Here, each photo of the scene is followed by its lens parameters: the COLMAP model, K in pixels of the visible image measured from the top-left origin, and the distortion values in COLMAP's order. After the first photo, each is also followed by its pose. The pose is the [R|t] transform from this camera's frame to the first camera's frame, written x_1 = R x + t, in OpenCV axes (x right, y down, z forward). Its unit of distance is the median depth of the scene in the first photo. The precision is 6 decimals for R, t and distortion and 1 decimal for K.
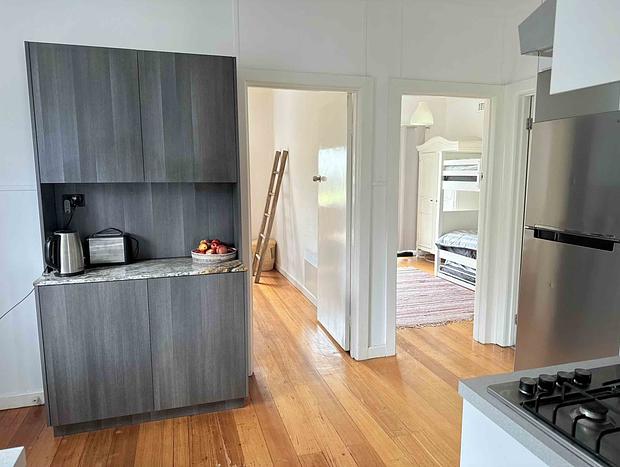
lens RADIAL K [[433.1, 0, 310.9], [0, 433.1, 232.8], [0, 0, 1]] dist [0.005817, 0.000404]
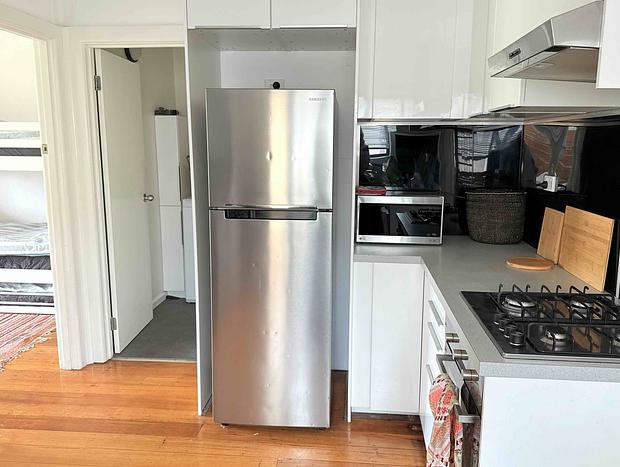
lens RADIAL K [[512.4, 0, 311.2], [0, 512.4, 234.3], [0, 0, 1]] dist [0.009732, 0.004164]
pose [[0.376882, -0.157437, 0.912783, -0.146060], [0.120903, 0.985380, 0.120038, -0.023127], [-0.918337, 0.065118, 0.390407, 0.158891]]
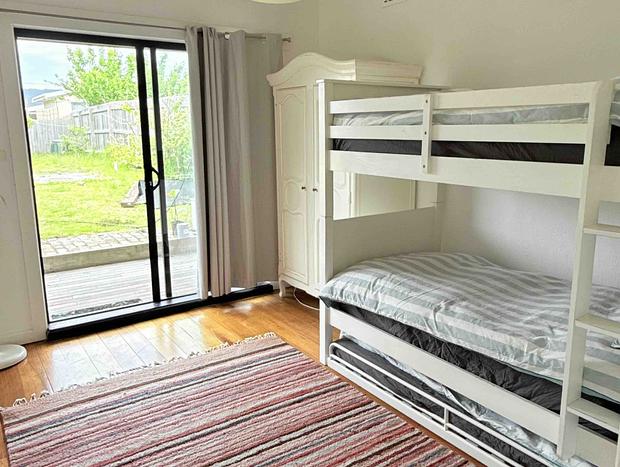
lens RADIAL K [[518.1, 0, 310.5], [0, 518.1, 232.4], [0, 0, 1]] dist [-0.014215, -0.002543]
pose [[0.954380, -0.071343, 0.289947, 0.134062], [0.052320, 0.995970, 0.072850, -0.078107], [-0.293976, -0.054357, 0.954266, 0.519564]]
